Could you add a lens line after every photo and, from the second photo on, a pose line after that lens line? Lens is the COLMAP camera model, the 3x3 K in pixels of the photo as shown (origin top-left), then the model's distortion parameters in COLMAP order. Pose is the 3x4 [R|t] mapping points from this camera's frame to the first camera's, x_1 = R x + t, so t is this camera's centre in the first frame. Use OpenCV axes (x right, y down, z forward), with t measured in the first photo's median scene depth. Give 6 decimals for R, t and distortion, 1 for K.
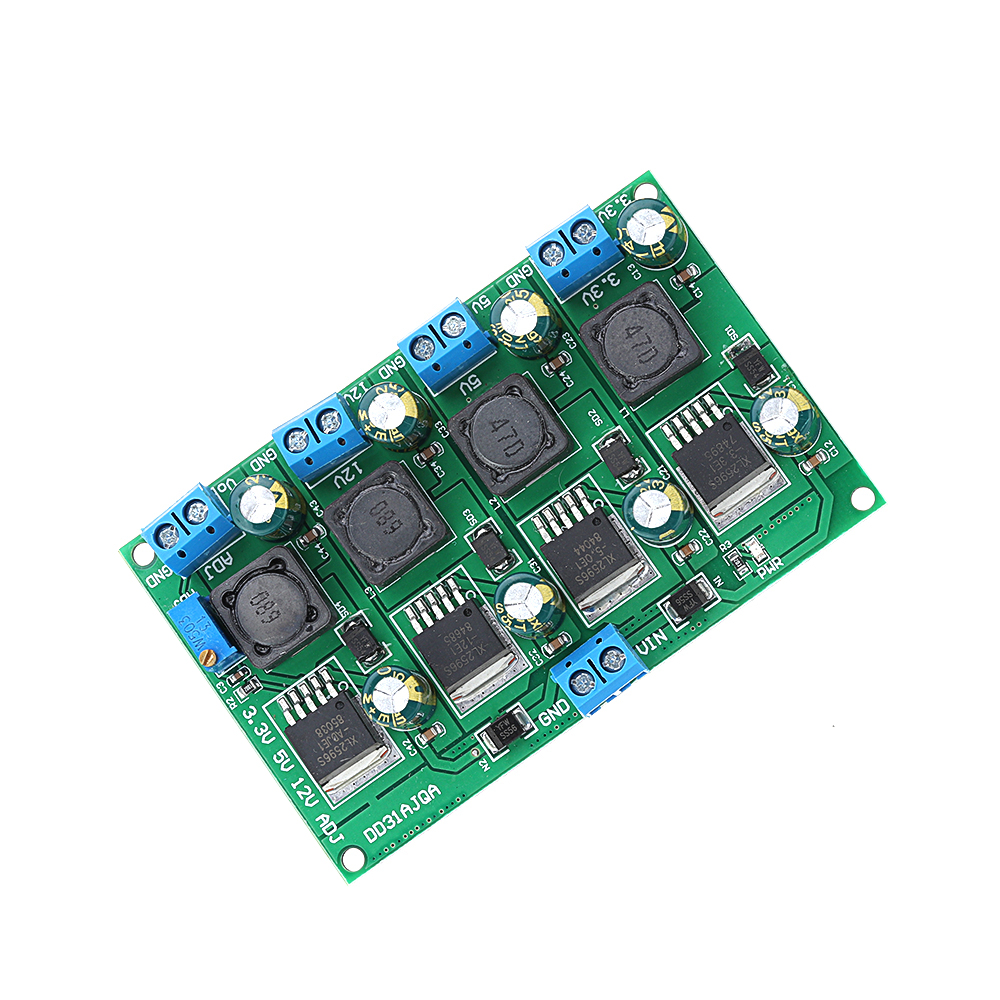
lens RADIAL K [[4646.9, 0, 500.0], [0, 4646.9, 500.0], [0, 0, 1]] dist [-0.154719, -3.776764]
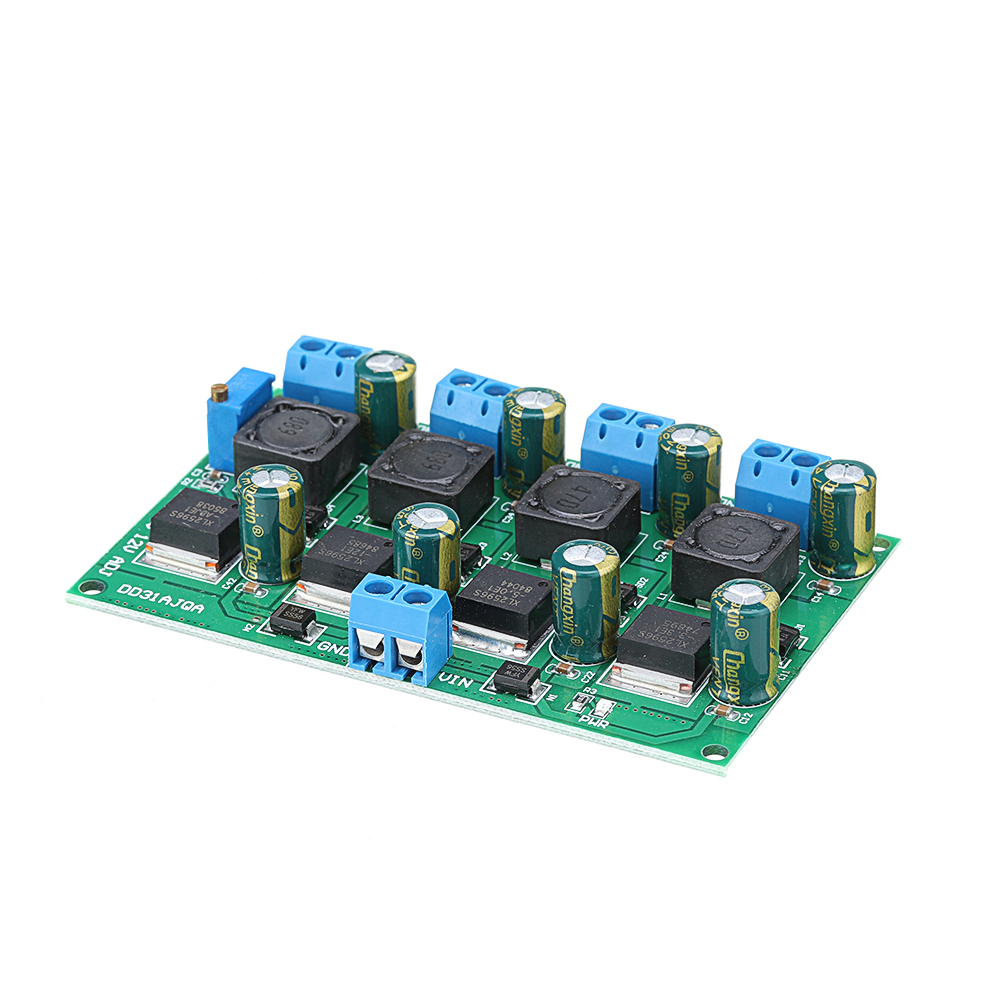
lens RADIAL K [[4646.9, 0, 500.0], [0, 4646.9, 500.0], [0, 0, 1]] dist [-0.154719, -3.776764]
pose [[0.484819, 0.556889, -0.674407, 0.618998], [-0.874562, 0.317147, -0.366824, 0.339346], [0.009606, 0.767654, 0.640793, 0.400821]]
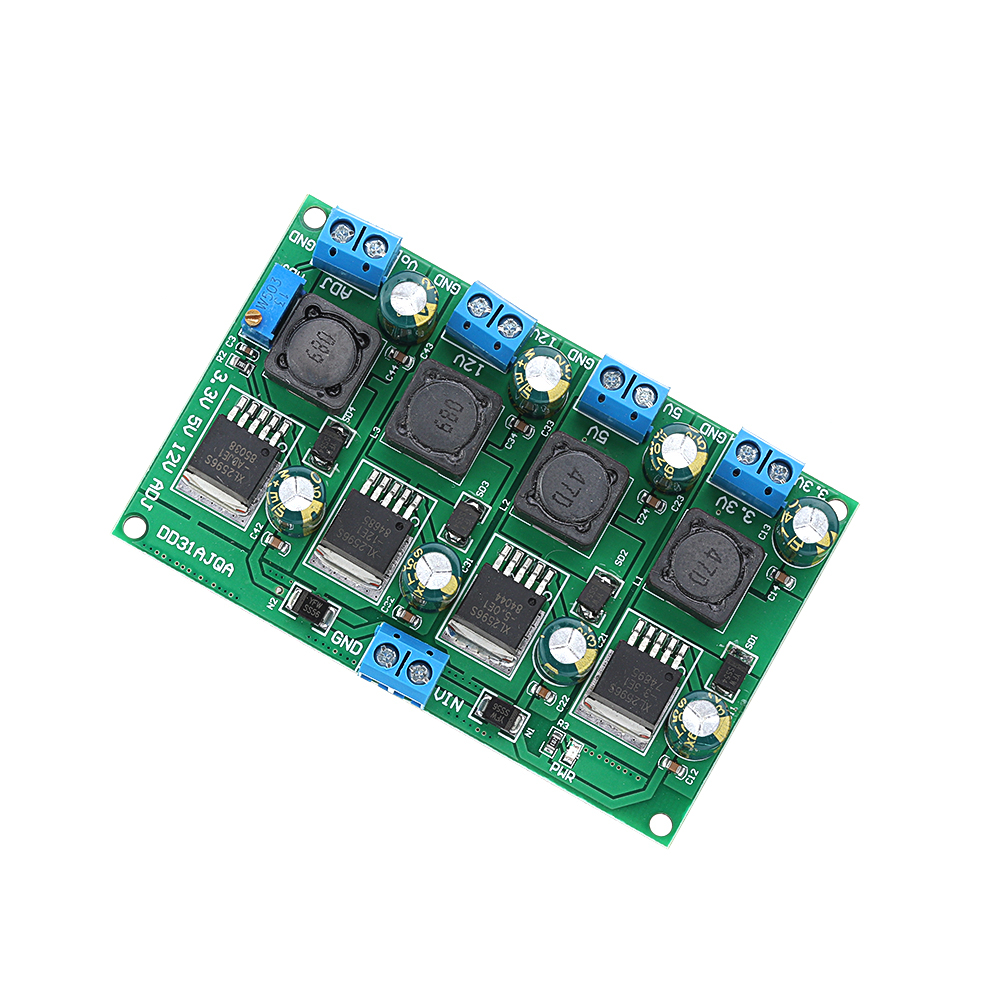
lens RADIAL K [[4646.9, 0, 500.0], [0, 4646.9, 500.0], [0, 0, 1]] dist [-0.154719, -3.776764]
pose [[0.424625, 0.905248, 0.014848, -0.018060], [-0.905042, 0.424855, -0.019936, 0.022014], [-0.024355, -0.004973, 0.999691, -0.034709]]
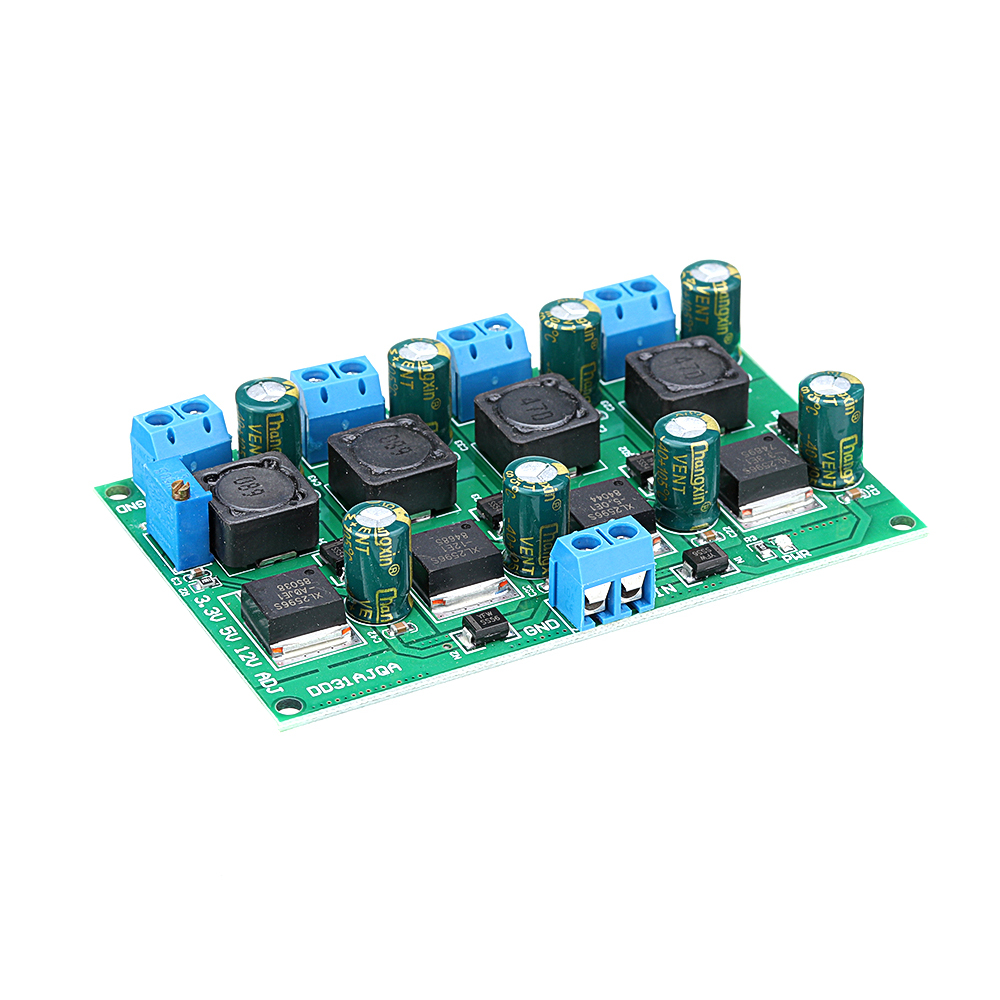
lens RADIAL K [[4646.9, 0, 500.0], [0, 4646.9, 500.0], [0, 0, 1]] dist [-0.154719, -3.776764]
pose [[0.983021, 0.178520, -0.042439, 0.037357], [-0.144265, 0.608978, -0.779957, 0.730169], [-0.113394, 0.772837, 0.624392, 0.423302]]
